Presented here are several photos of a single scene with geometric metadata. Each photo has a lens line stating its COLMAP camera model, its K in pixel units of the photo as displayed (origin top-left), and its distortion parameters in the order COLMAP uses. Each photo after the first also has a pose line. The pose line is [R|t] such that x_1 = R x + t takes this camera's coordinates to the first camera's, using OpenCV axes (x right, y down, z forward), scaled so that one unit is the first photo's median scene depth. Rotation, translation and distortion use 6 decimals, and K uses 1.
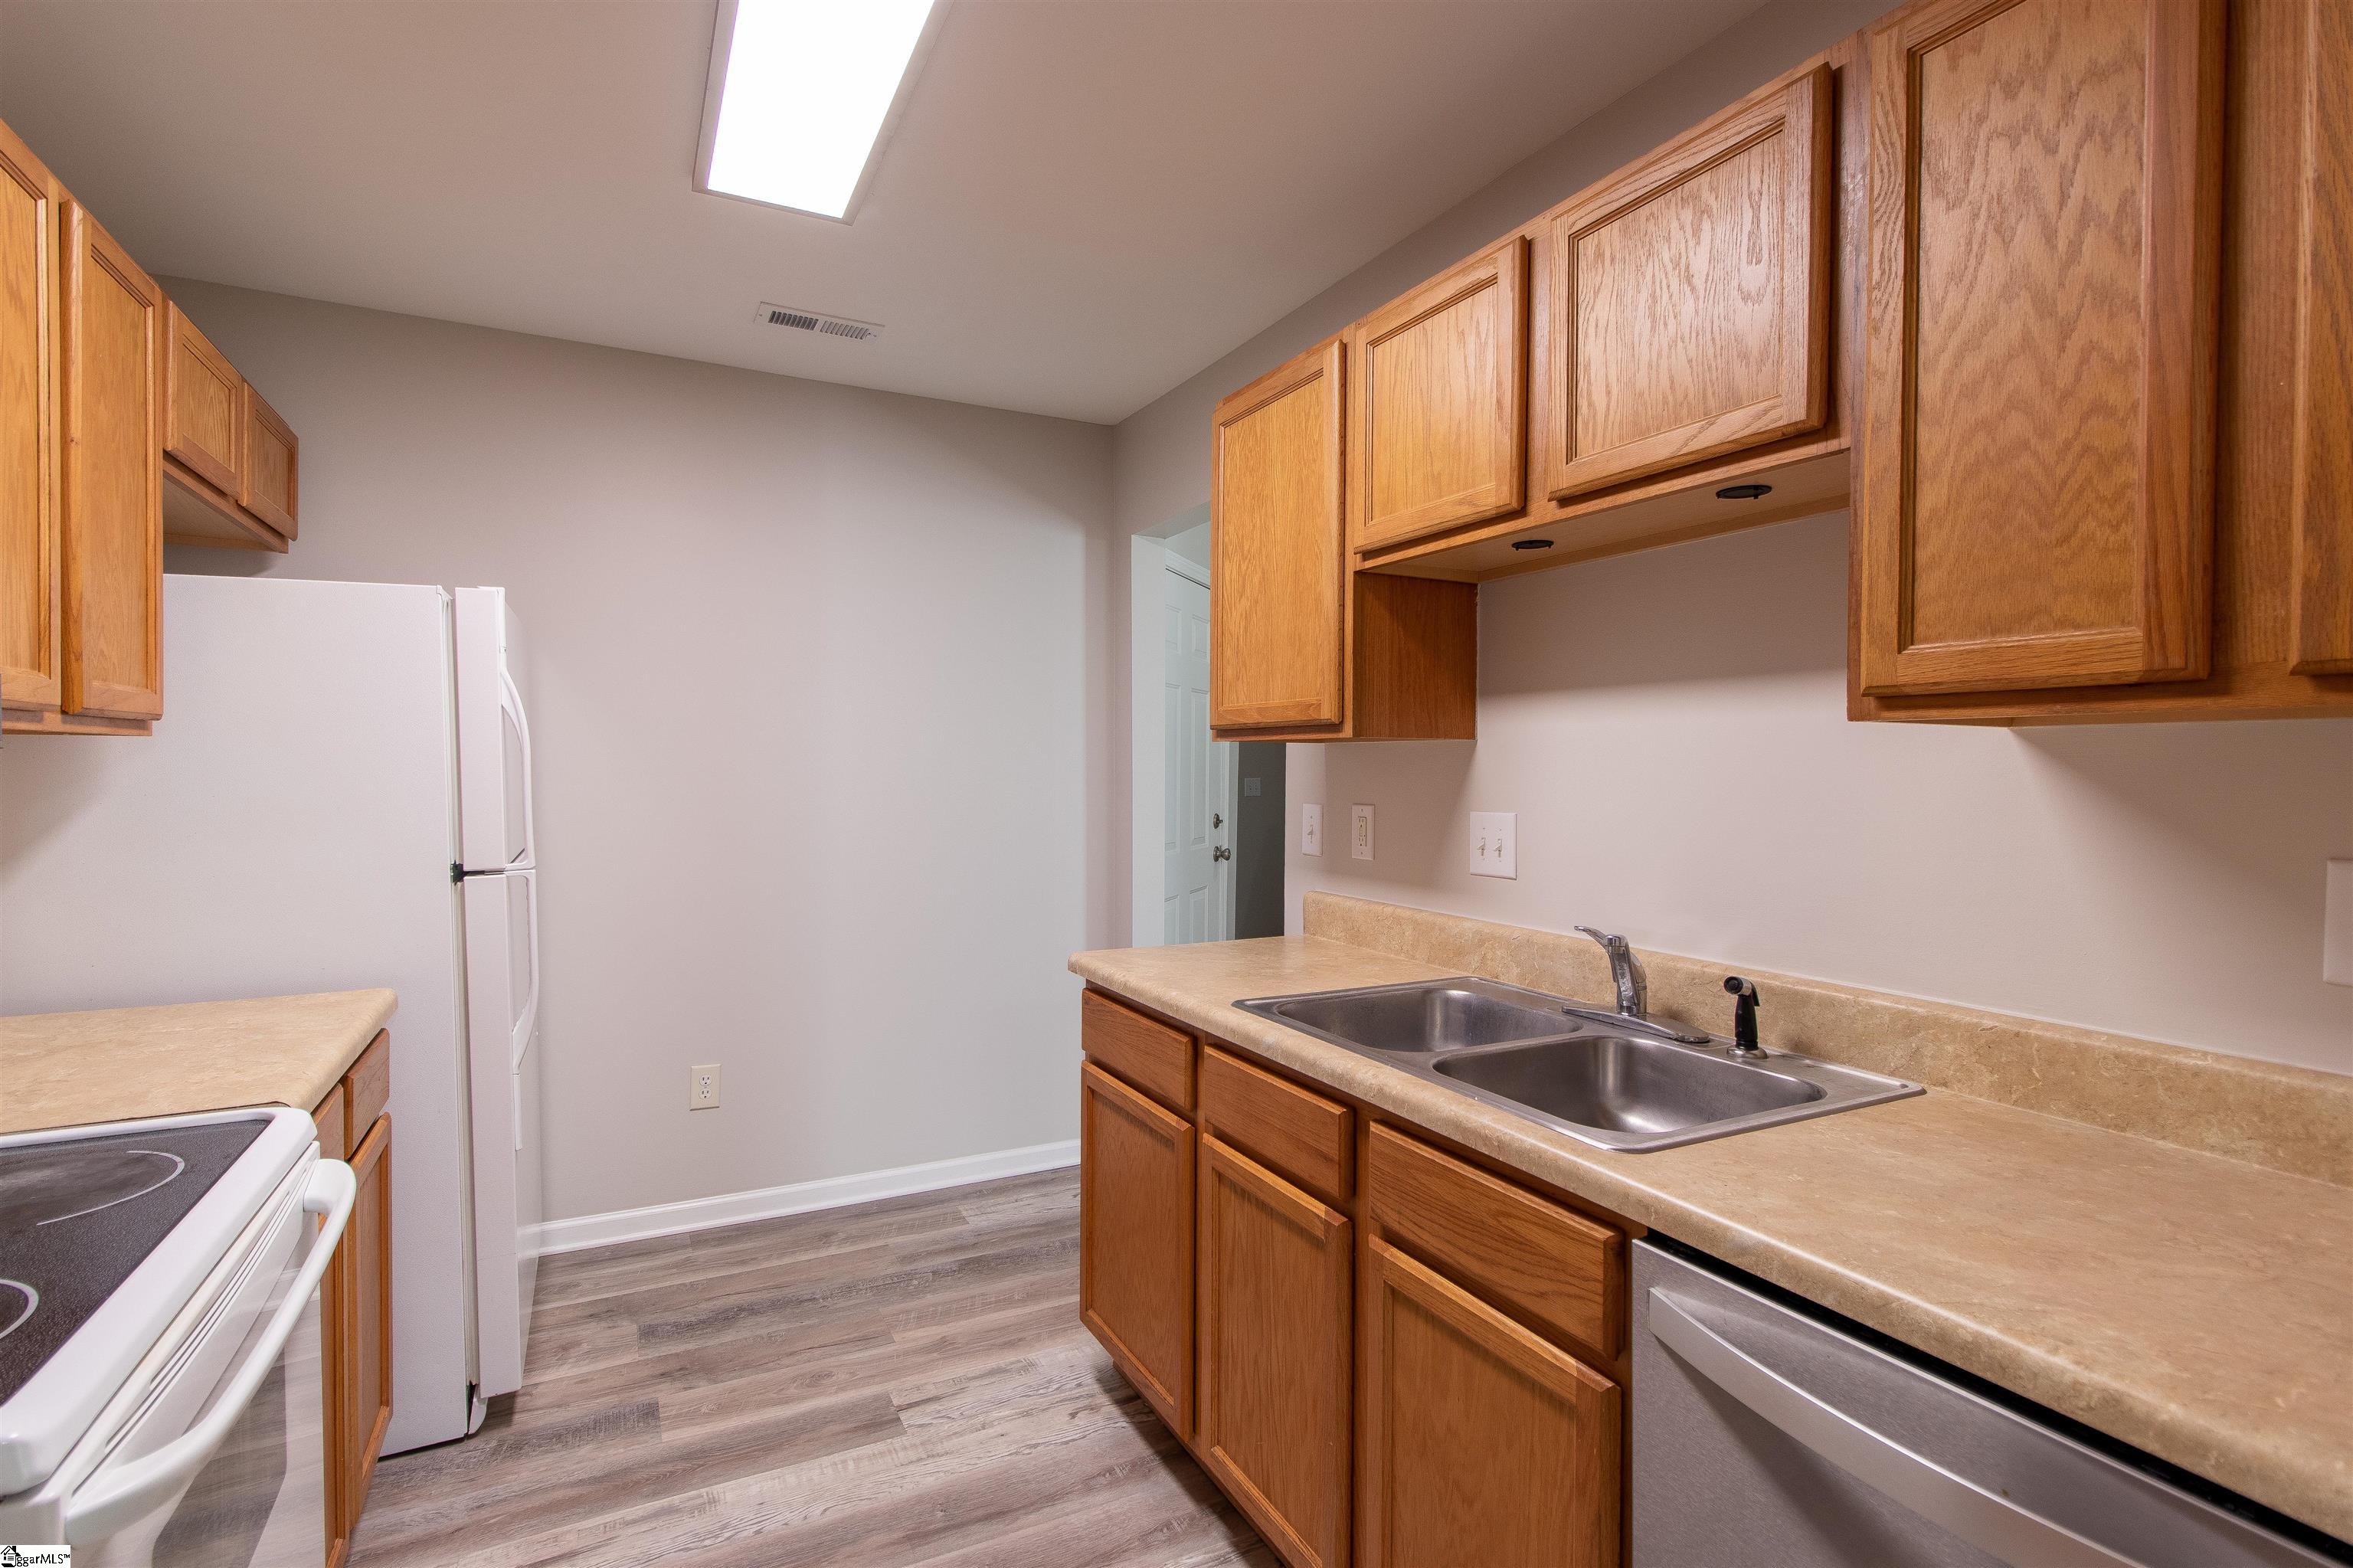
lens RADIAL K [[1116.6, 0, 1163.8], [0, 1116.6, 783.6], [0, 0, 1]] dist [0.003492, 0.001114]
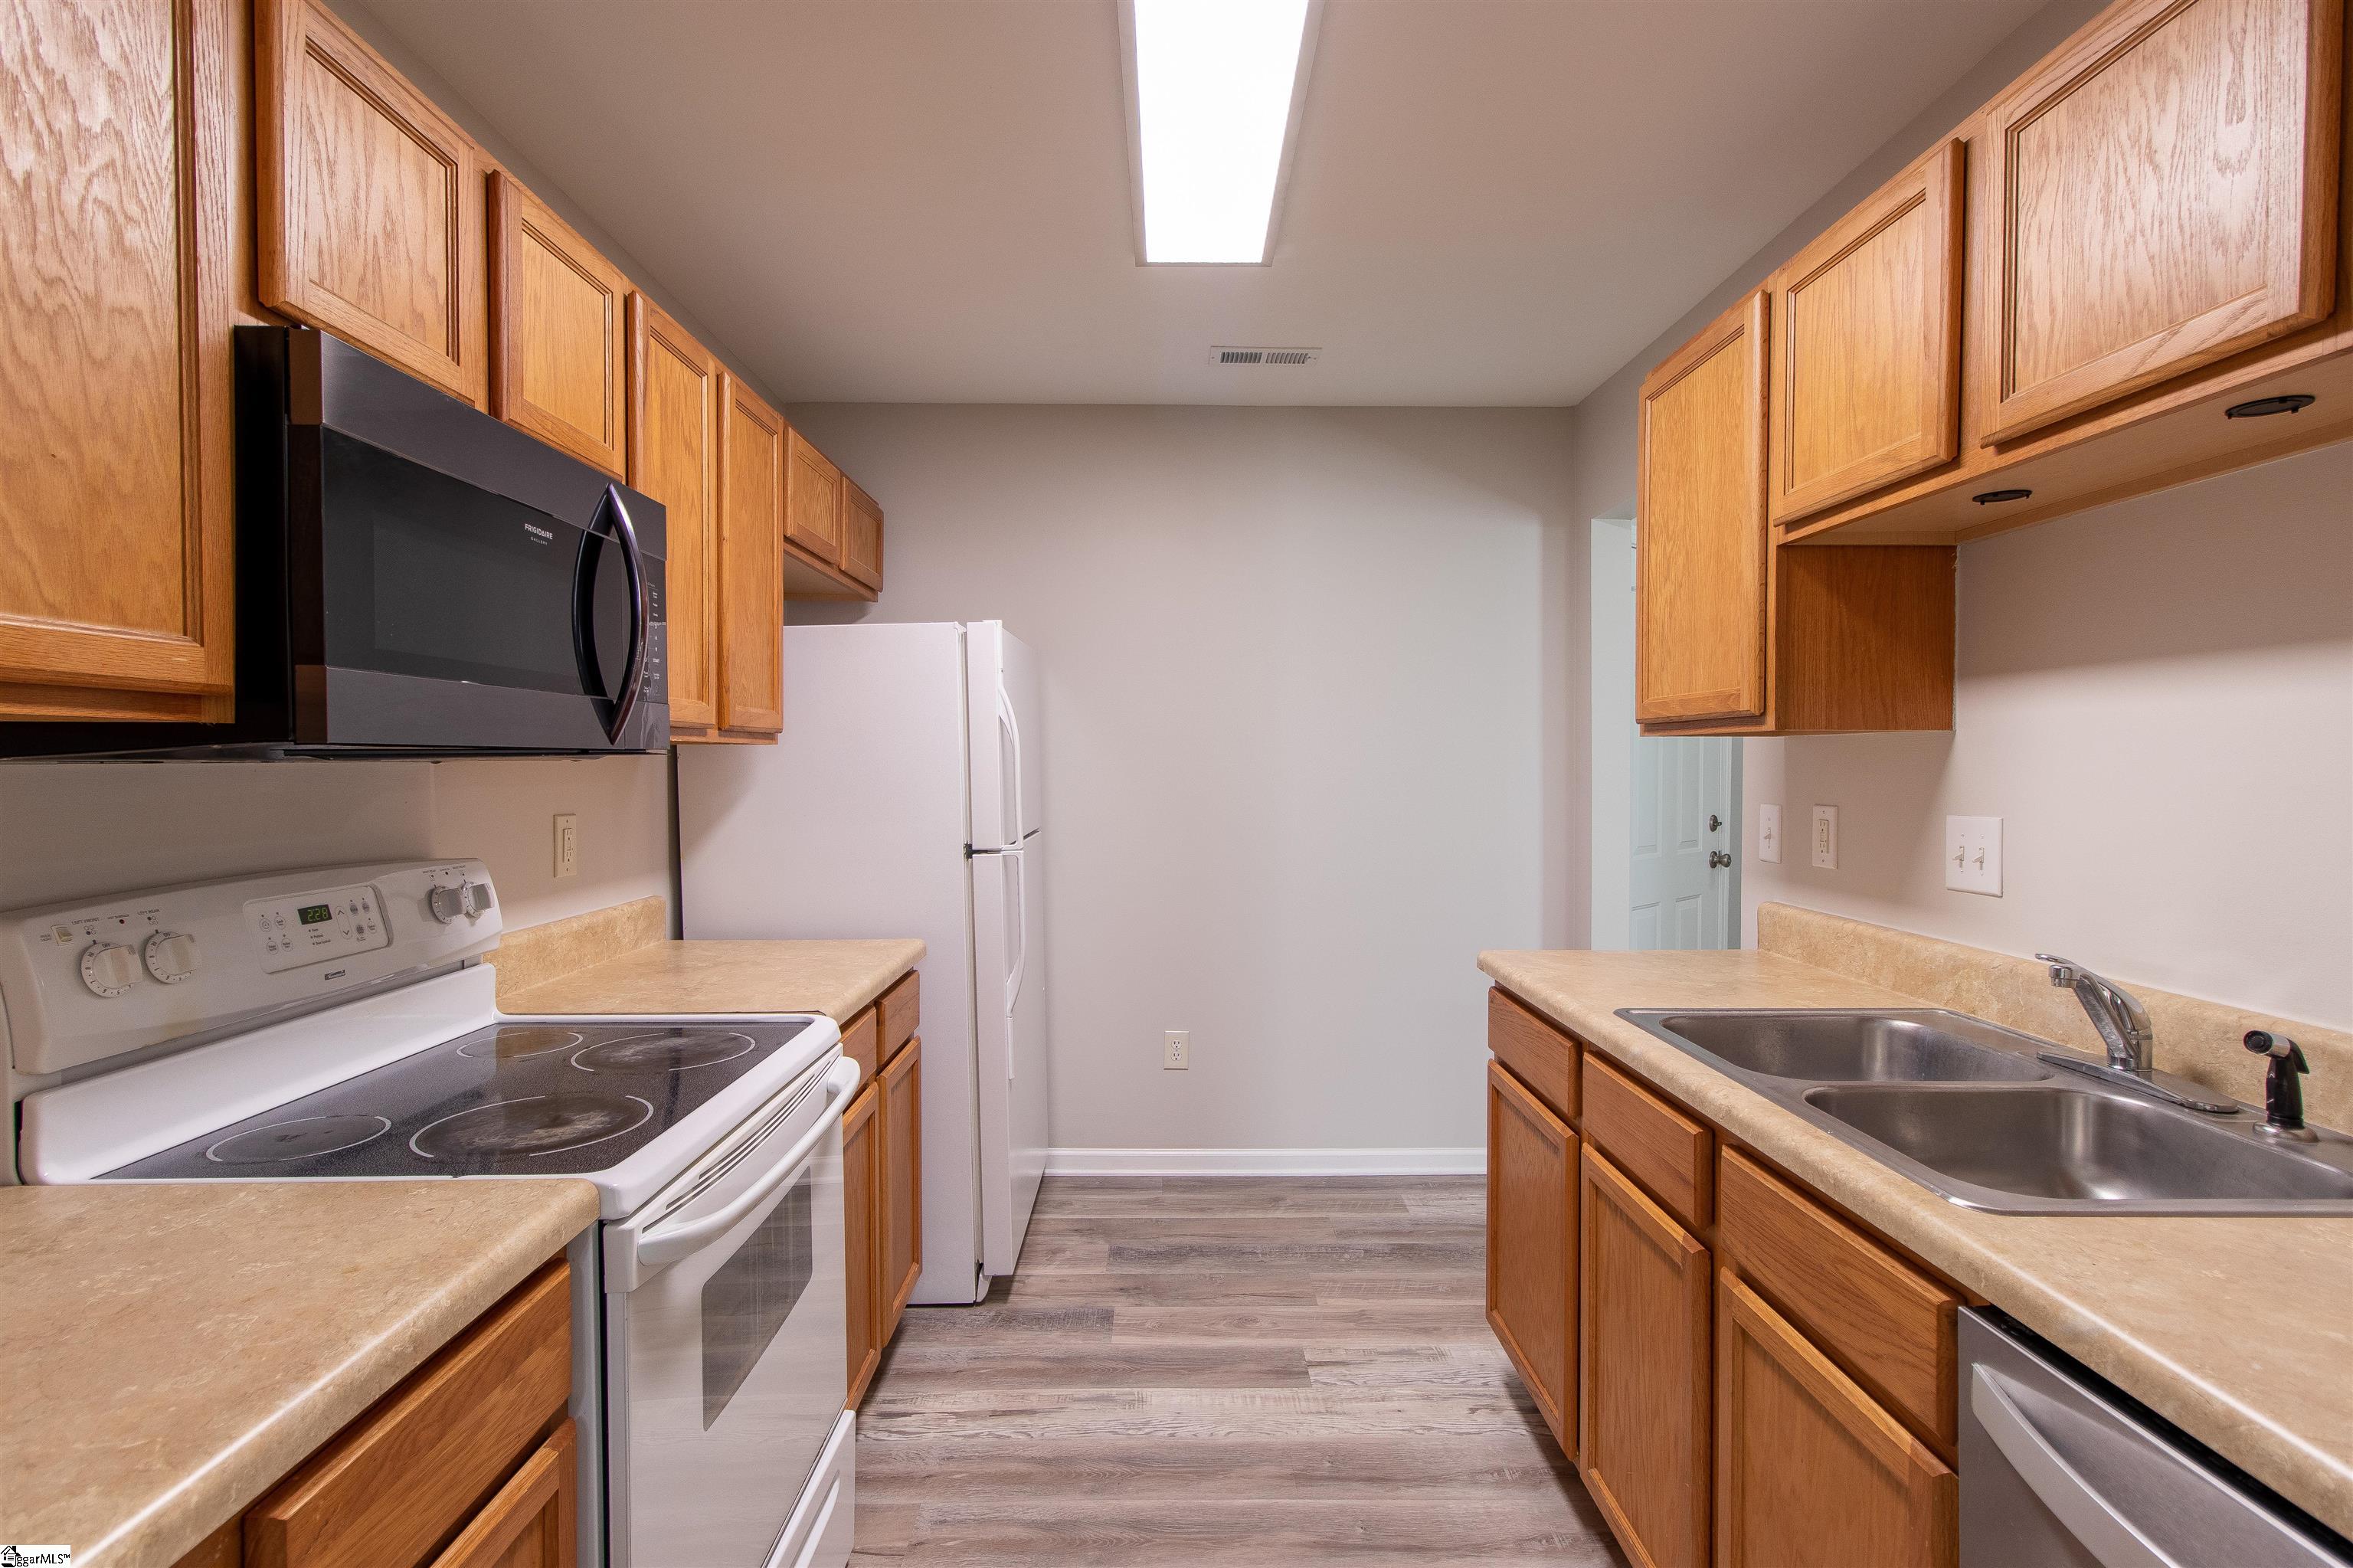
lens RADIAL K [[1128.3, 0, 1173.1], [0, 1128.3, 783.5], [0, 0, 1]] dist [0.004459, 0.000664]
pose [[0.897139, 0.003850, -0.441732, 0.137749], [-0.003033, 0.999992, 0.002555, 0.000750], [0.441739, -0.000953, 0.897143, -0.031509]]
